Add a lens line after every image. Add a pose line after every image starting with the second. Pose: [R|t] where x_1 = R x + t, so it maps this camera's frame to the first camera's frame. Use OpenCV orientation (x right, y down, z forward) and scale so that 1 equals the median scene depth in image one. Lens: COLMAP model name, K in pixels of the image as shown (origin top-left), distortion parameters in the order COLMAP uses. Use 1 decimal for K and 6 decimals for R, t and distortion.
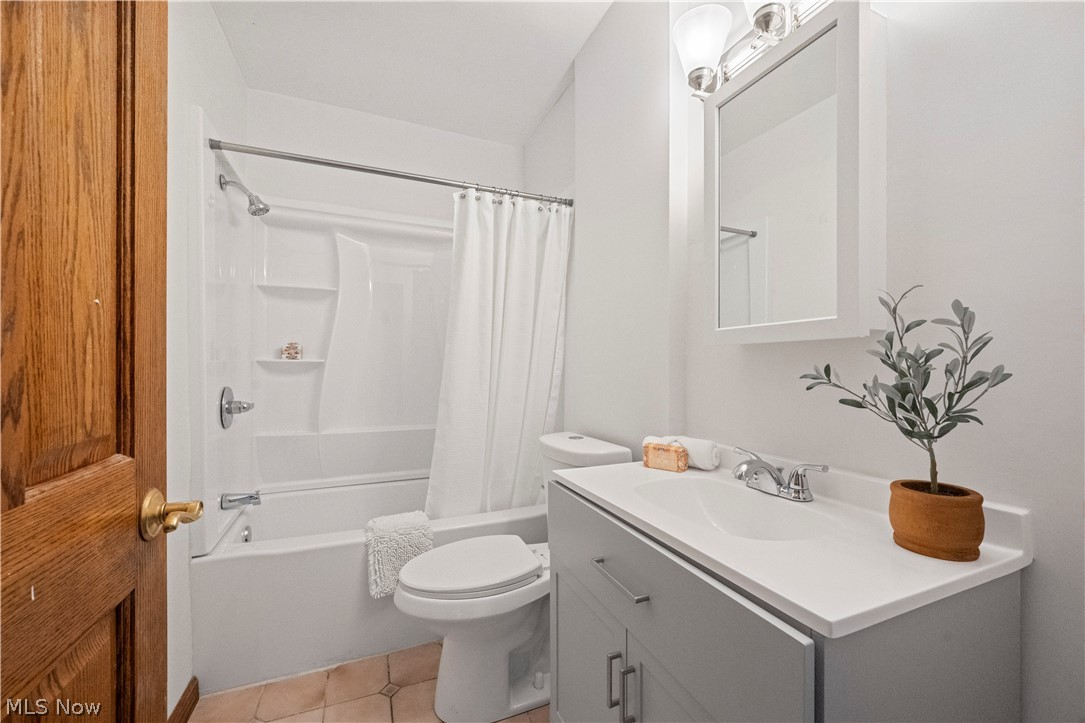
lens RADIAL K [[427.4, 0, 538.5], [0, 427.4, 364.9], [0, 0, 1]] dist [-0.002325, -0.000141]
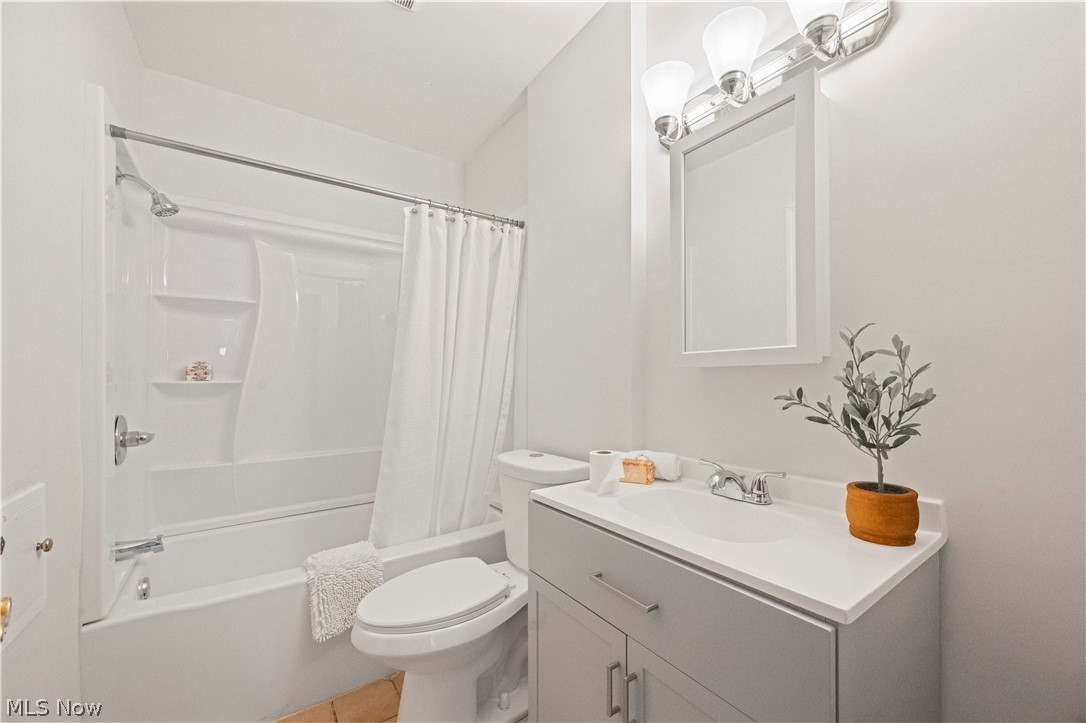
lens RADIAL K [[427.8, 0, 511.1], [0, 427.8, 367.8], [0, 0, 1]] dist [-0.002325, -0.000141]
pose [[0.977165, -0.011442, 0.212173, -0.179648], [0.013754, 0.999861, -0.009425, -0.028914], [-0.212035, 0.012128, 0.977187, 0.010351]]
